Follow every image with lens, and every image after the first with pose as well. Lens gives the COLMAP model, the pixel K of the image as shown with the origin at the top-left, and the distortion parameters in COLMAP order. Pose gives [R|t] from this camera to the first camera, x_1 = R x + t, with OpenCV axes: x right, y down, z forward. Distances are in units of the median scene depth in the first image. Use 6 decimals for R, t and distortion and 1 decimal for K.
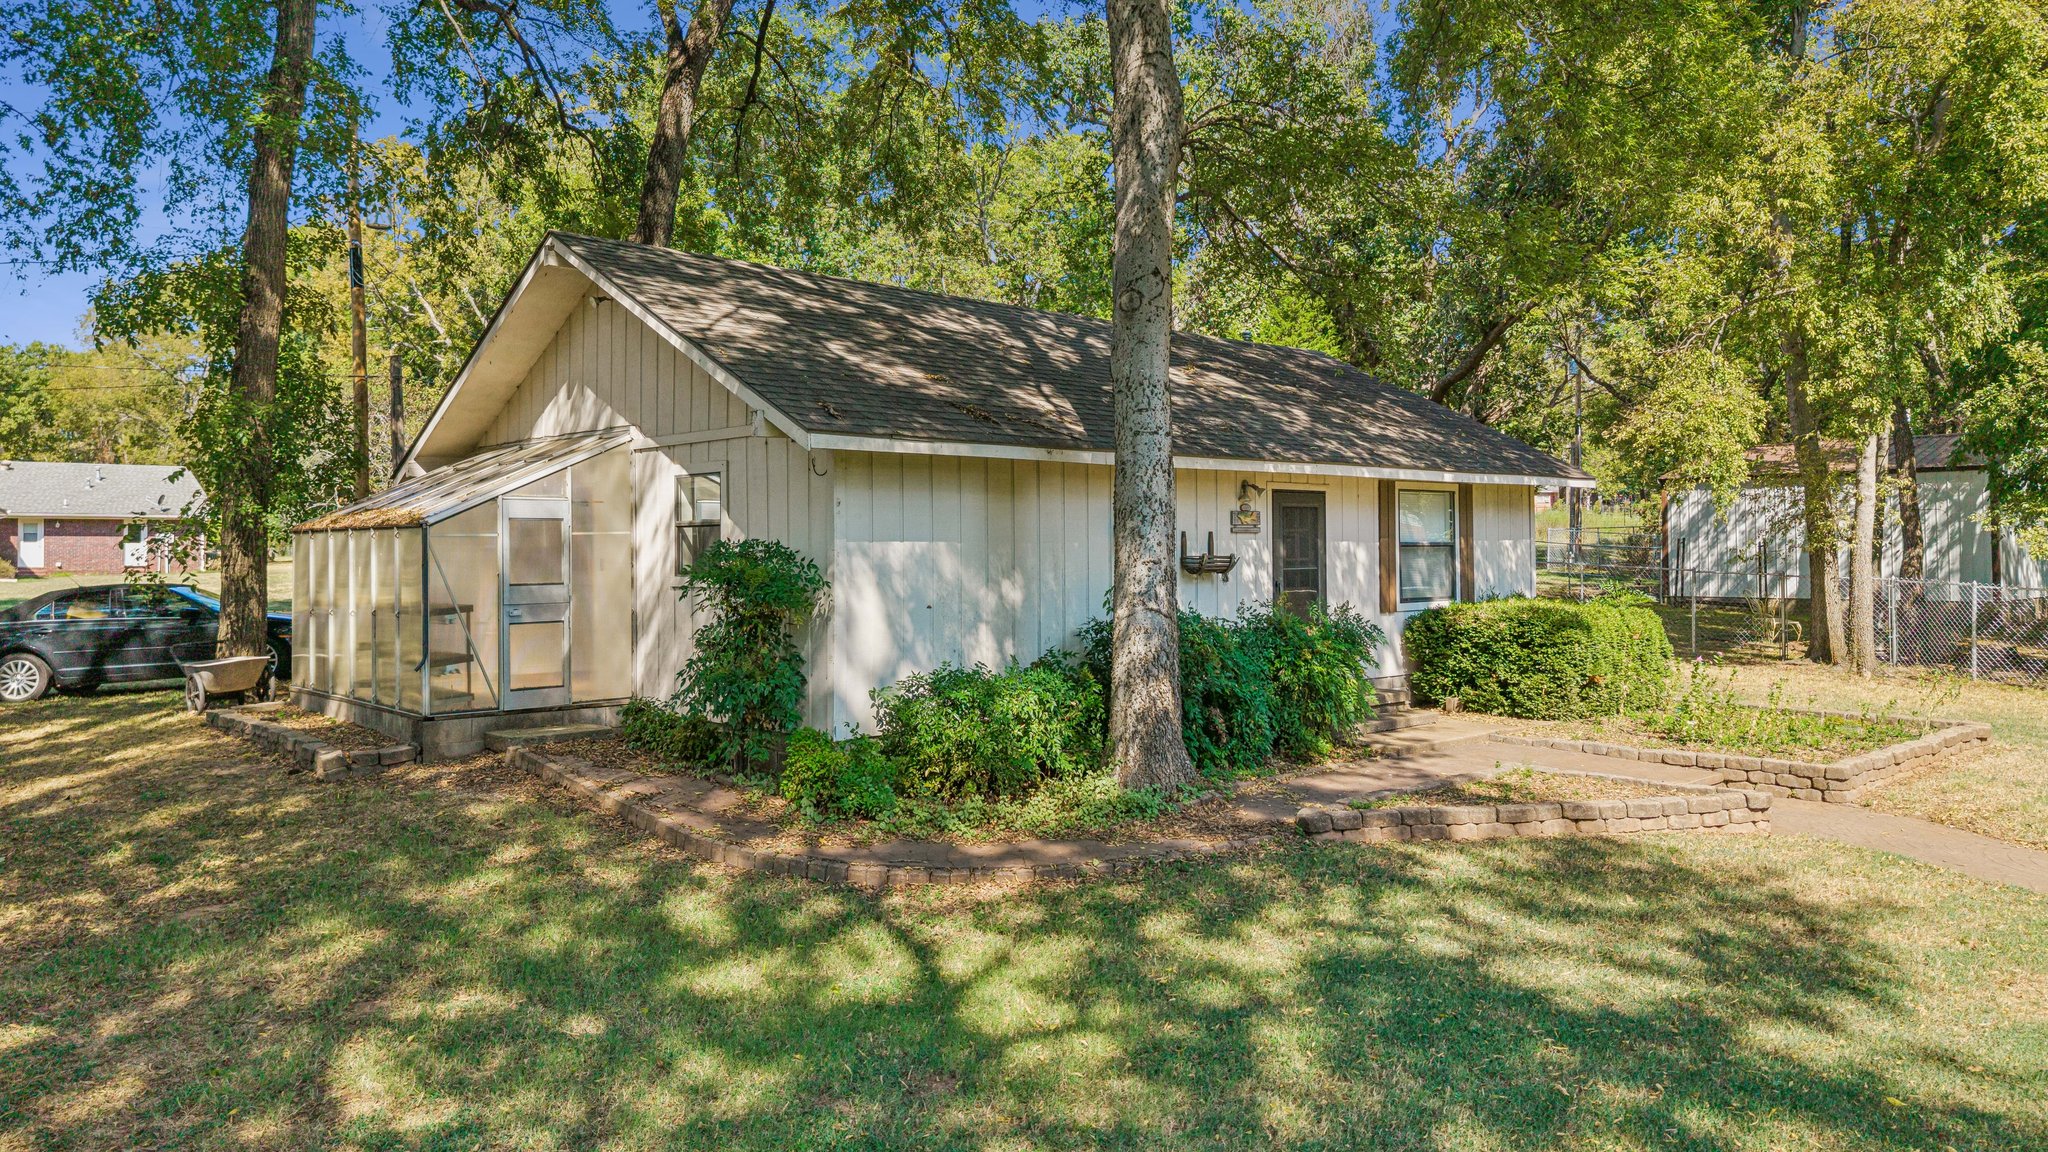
lens RADIAL K [[1388.0, 0, 1049.2], [0, 1388.0, 571.4], [0, 0, 1]] dist [0.004060, -0.005891]
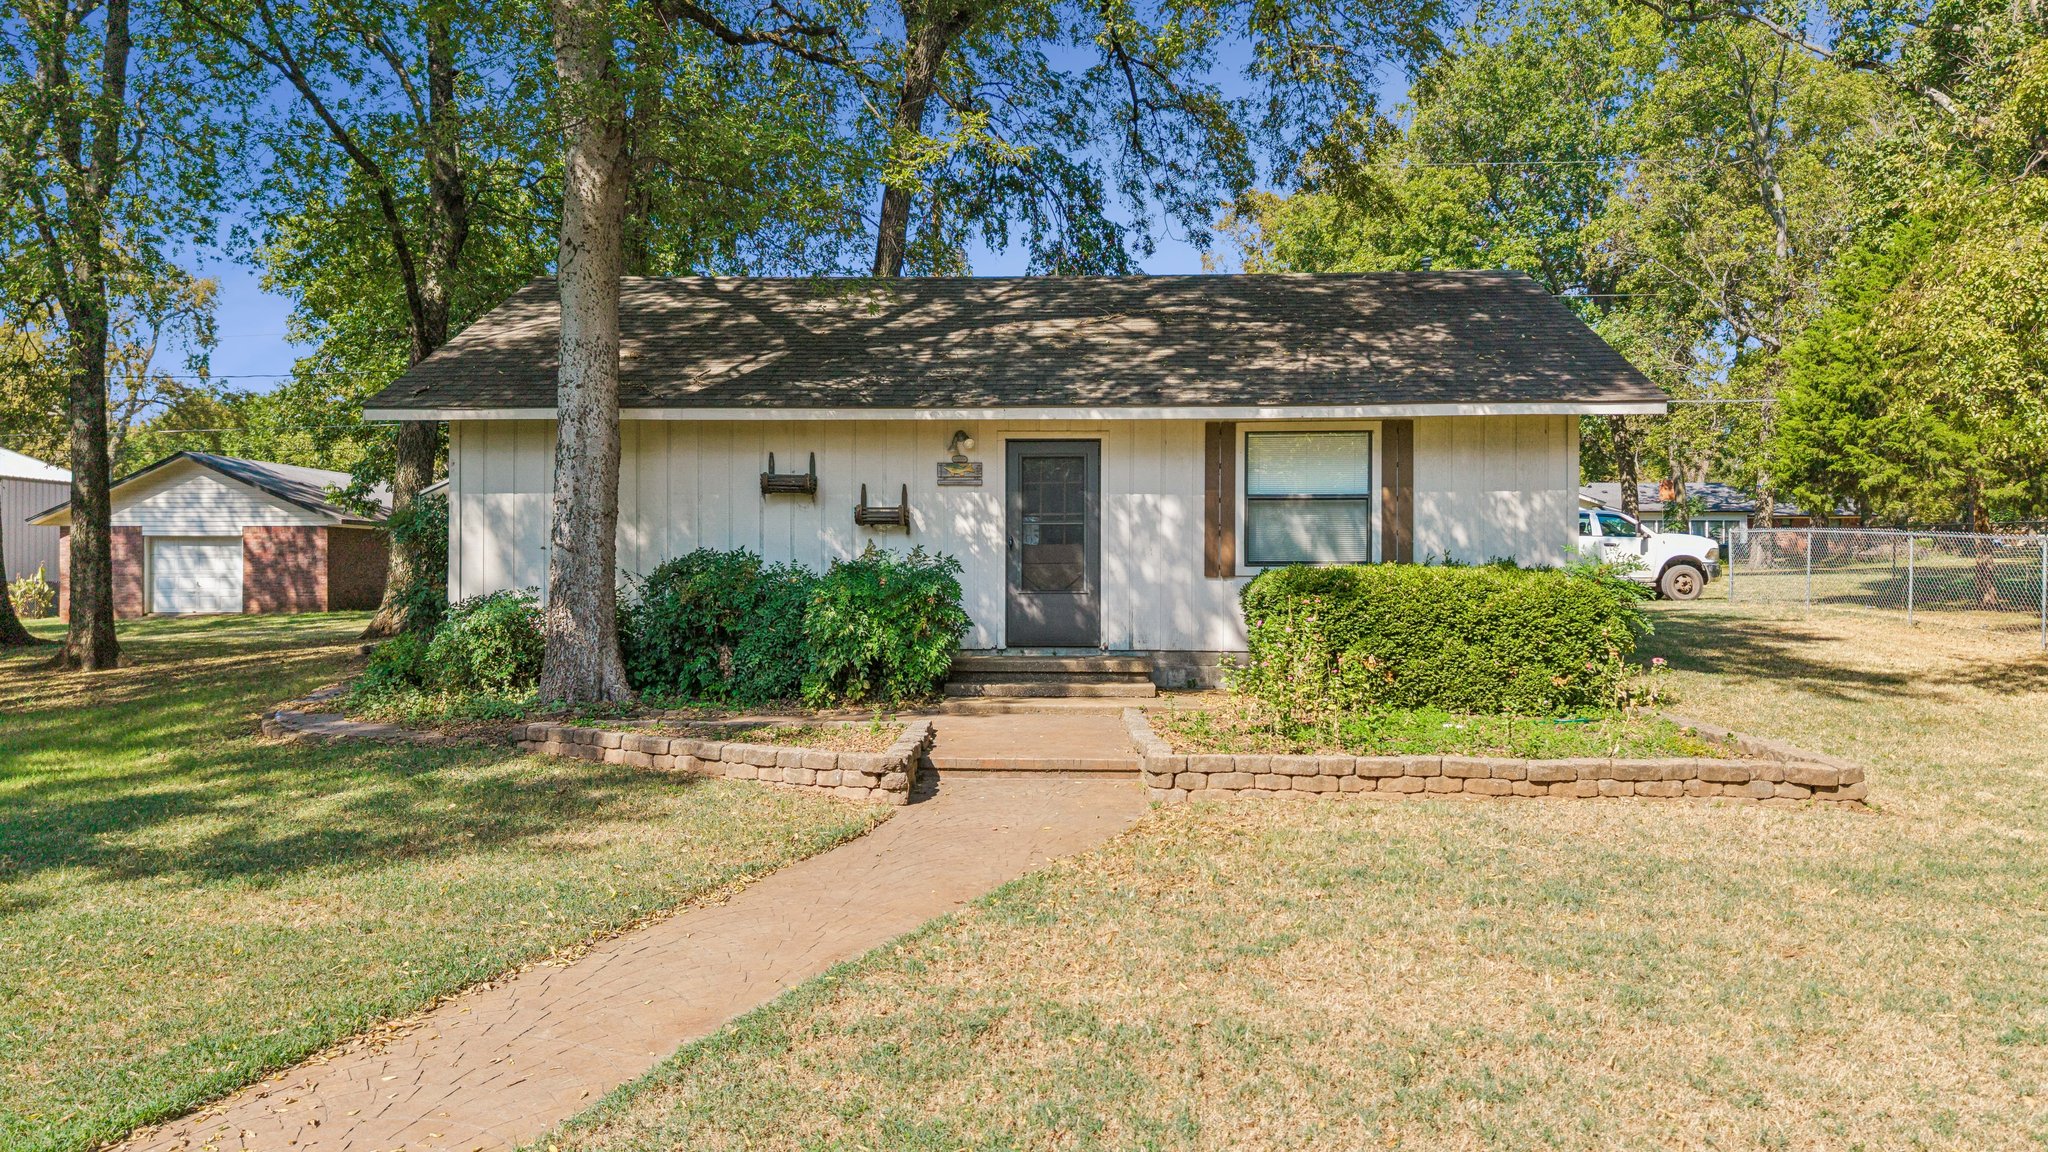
lens RADIAL K [[1421.3, 0, 1060.7], [0, 1421.3, 579.9], [0, 0, 1]] dist [0.006856, 0.004433]
pose [[0.716486, 0.011157, -0.697513, 0.874747], [-0.015330, 0.999882, 0.000246, 0.037120], [0.697433, 0.010516, 0.716573, 0.343919]]
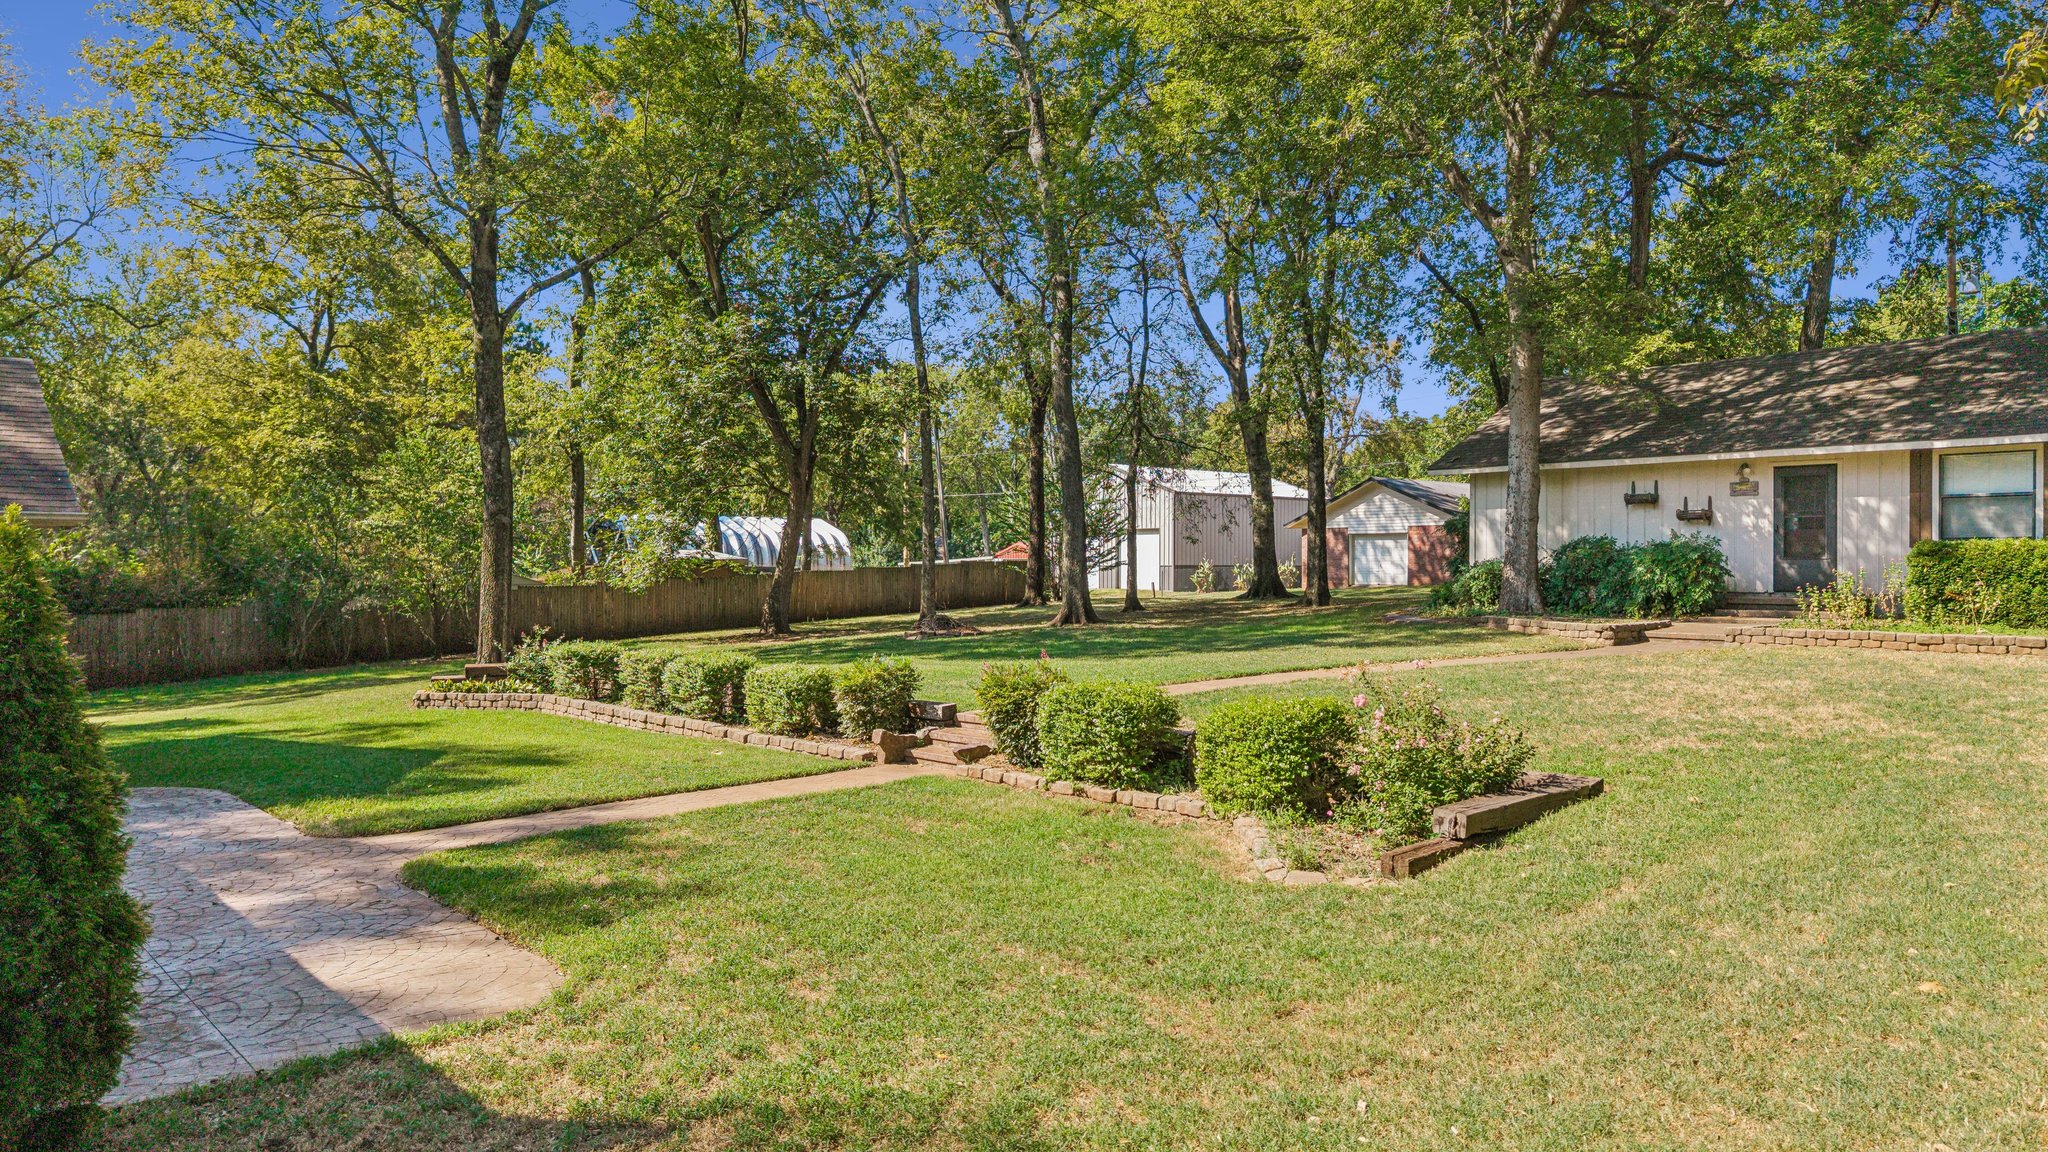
lens RADIAL K [[1388.0, 0, 1049.2], [0, 1388.0, 571.4], [0, 0, 1]] dist [0.004060, -0.005891]
pose [[0.008045, 0.010991, -0.999907, 1.756427], [-0.017155, 0.999794, 0.010852, 0.057673], [0.999820, 0.017066, 0.008232, 0.173025]]
